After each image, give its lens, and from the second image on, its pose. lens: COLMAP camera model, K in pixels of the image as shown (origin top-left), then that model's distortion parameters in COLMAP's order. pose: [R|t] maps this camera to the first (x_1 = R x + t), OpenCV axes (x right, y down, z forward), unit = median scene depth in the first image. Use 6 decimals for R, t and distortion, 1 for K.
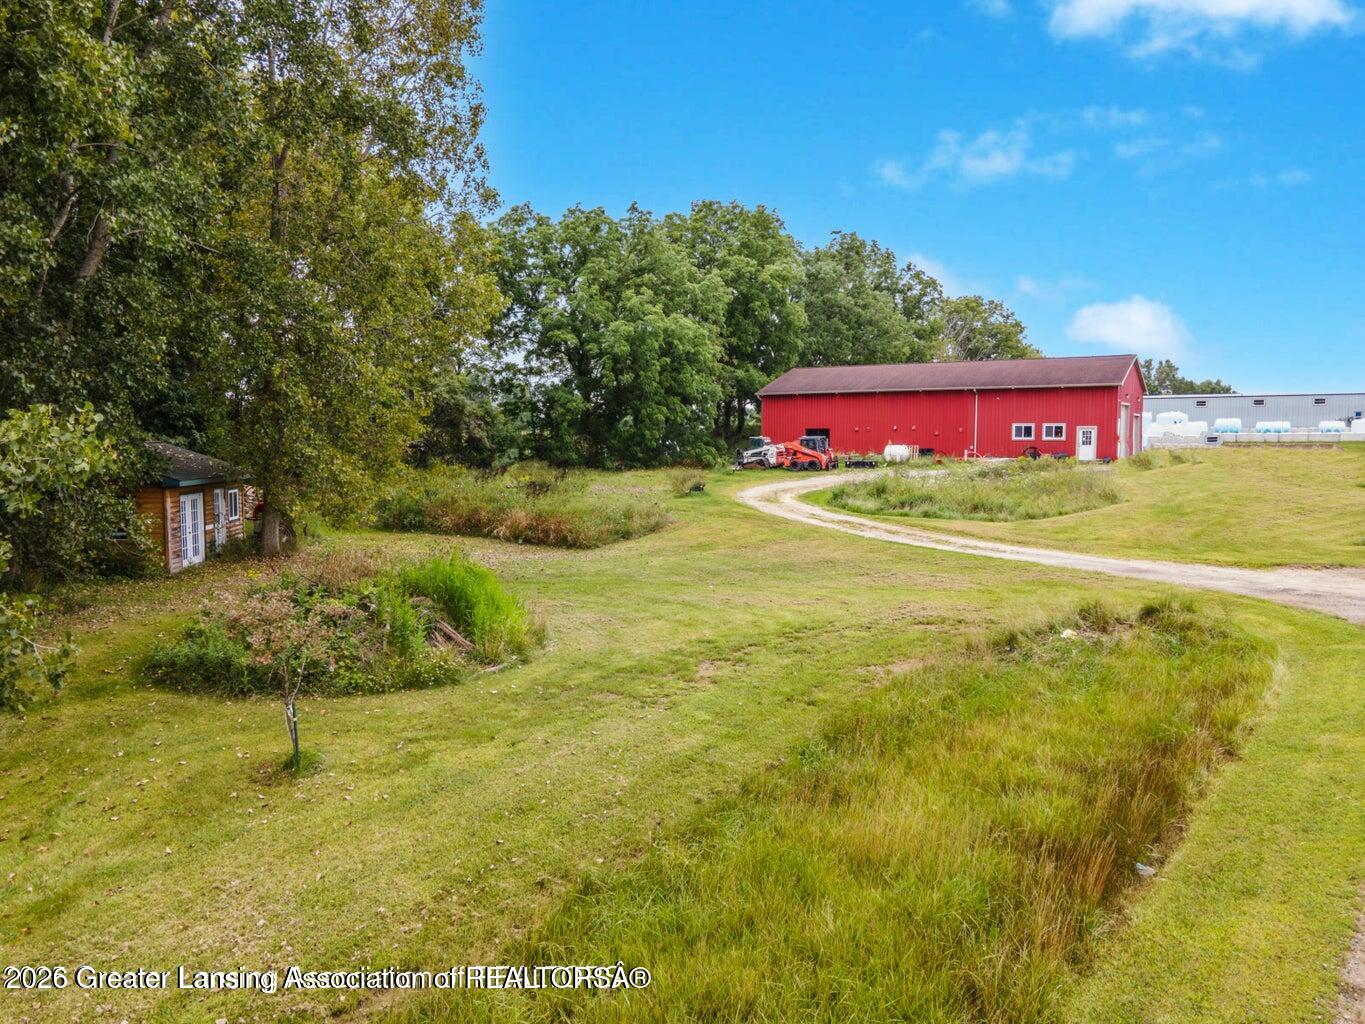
lens RADIAL K [[999.2, 0, 679.6], [0, 999.2, 501.8], [0, 0, 1]] dist [0.031062, 0.017175]
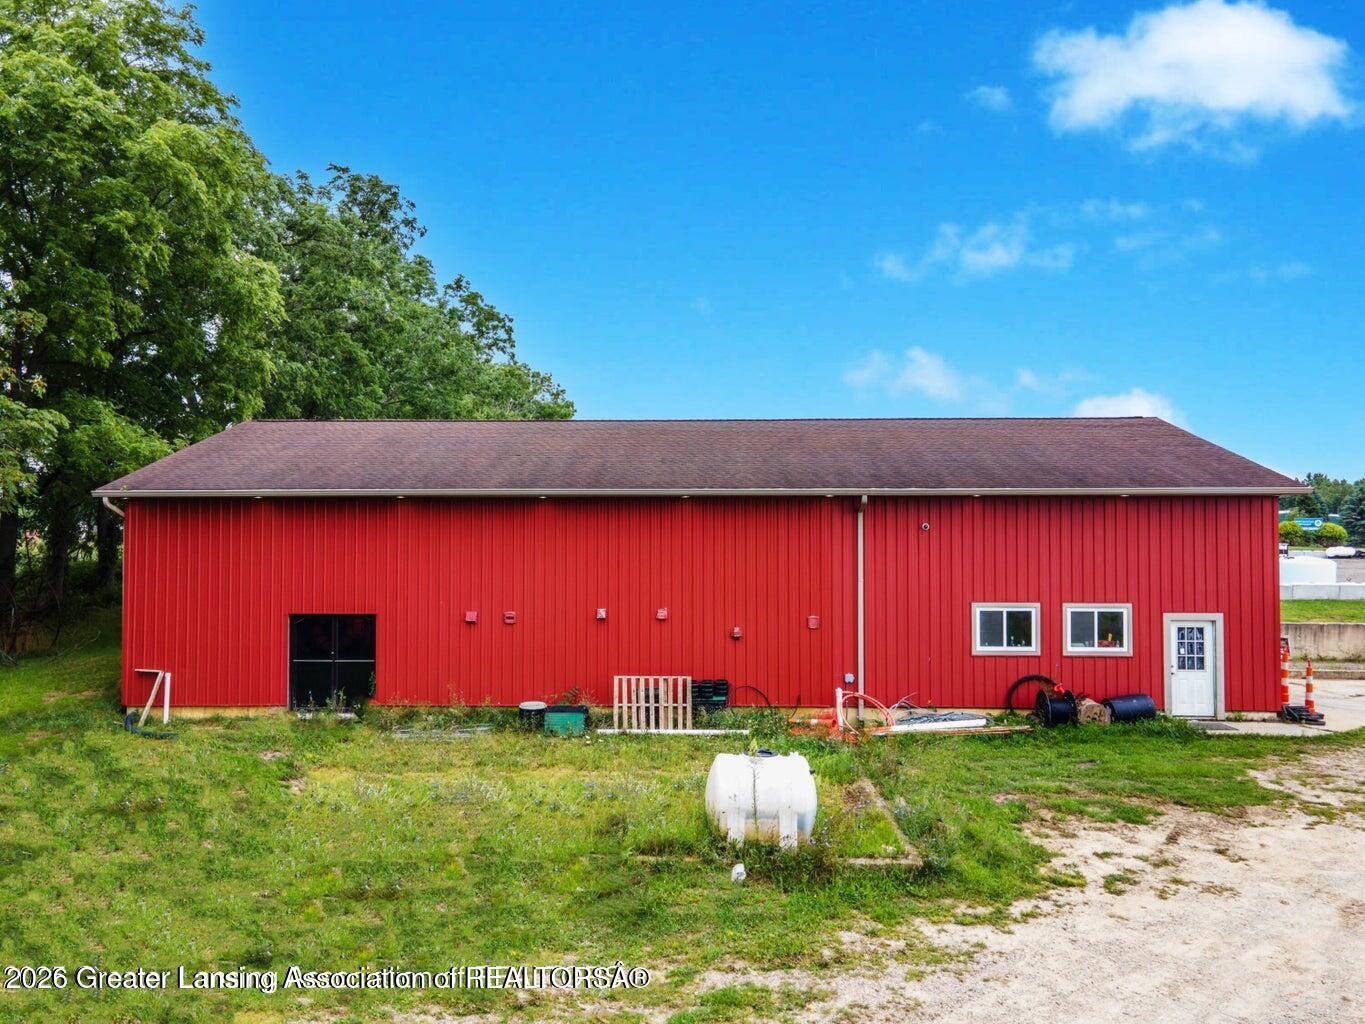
lens RADIAL K [[999.2, 0, 682.0], [0, 999.2, 514.5], [0, 0, 1]] dist [0.031062, 0.017175]
pose [[0.868616, 0.010002, 0.495385, 0.091123], [0.031856, 0.996600, -0.075979, -0.086772], [-0.494461, 0.081777, 0.865345, 0.779681]]
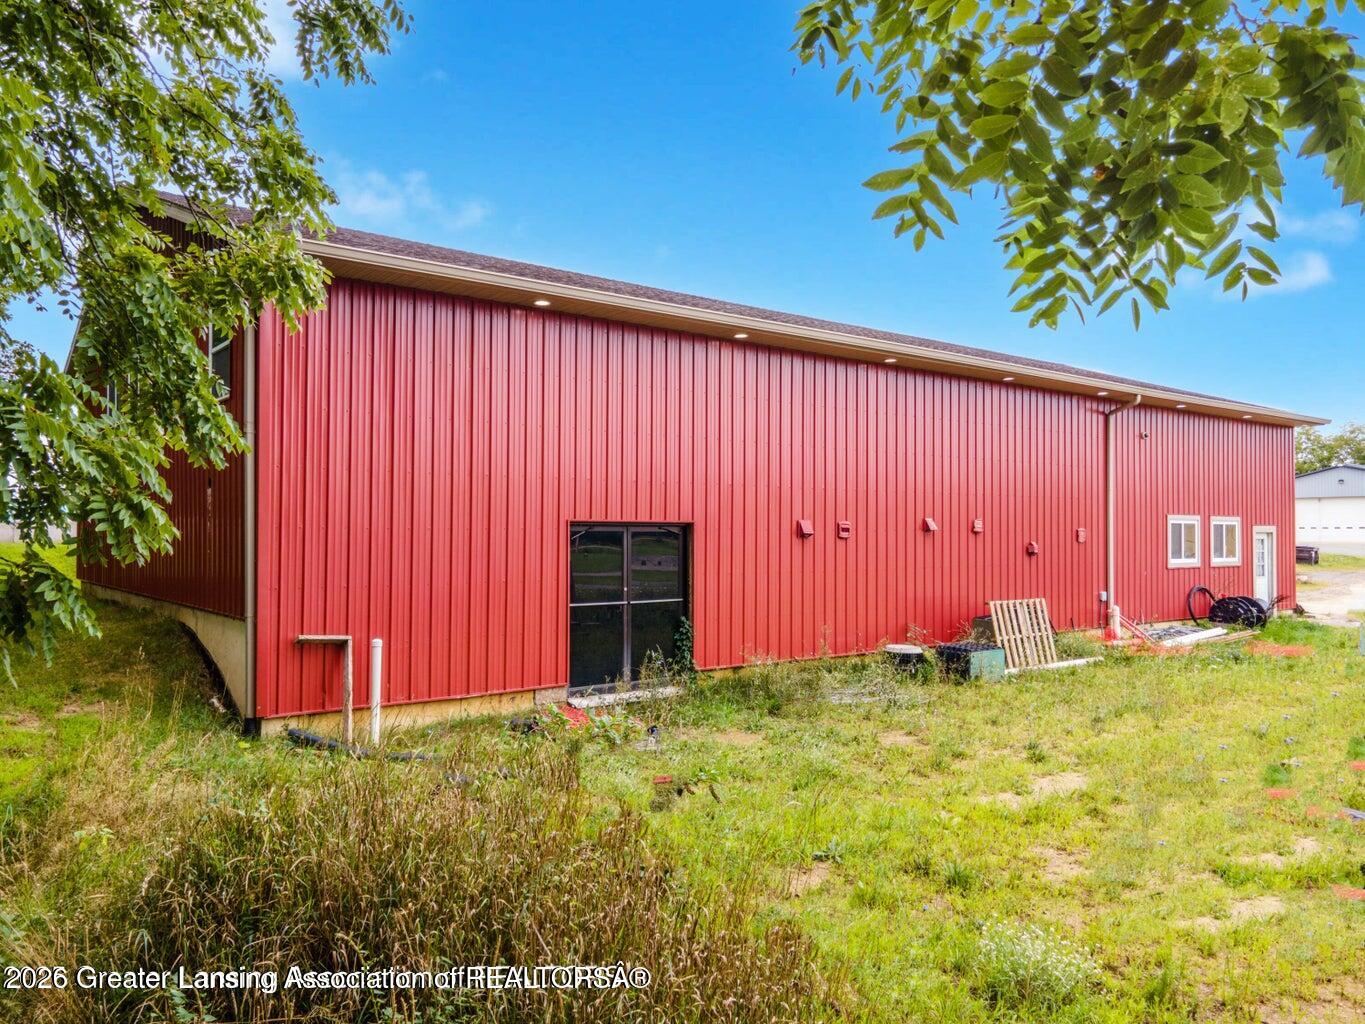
lens RADIAL K [[999.2, 0, 684.8], [0, 999.2, 509.7], [0, 0, 1]] dist [0.031062, 0.017175]
pose [[0.344557, 0.020201, 0.938548, -0.024548], [0.053258, 0.997738, -0.041027, -0.076443], [-0.937254, 0.064121, 0.342701, 1.056471]]
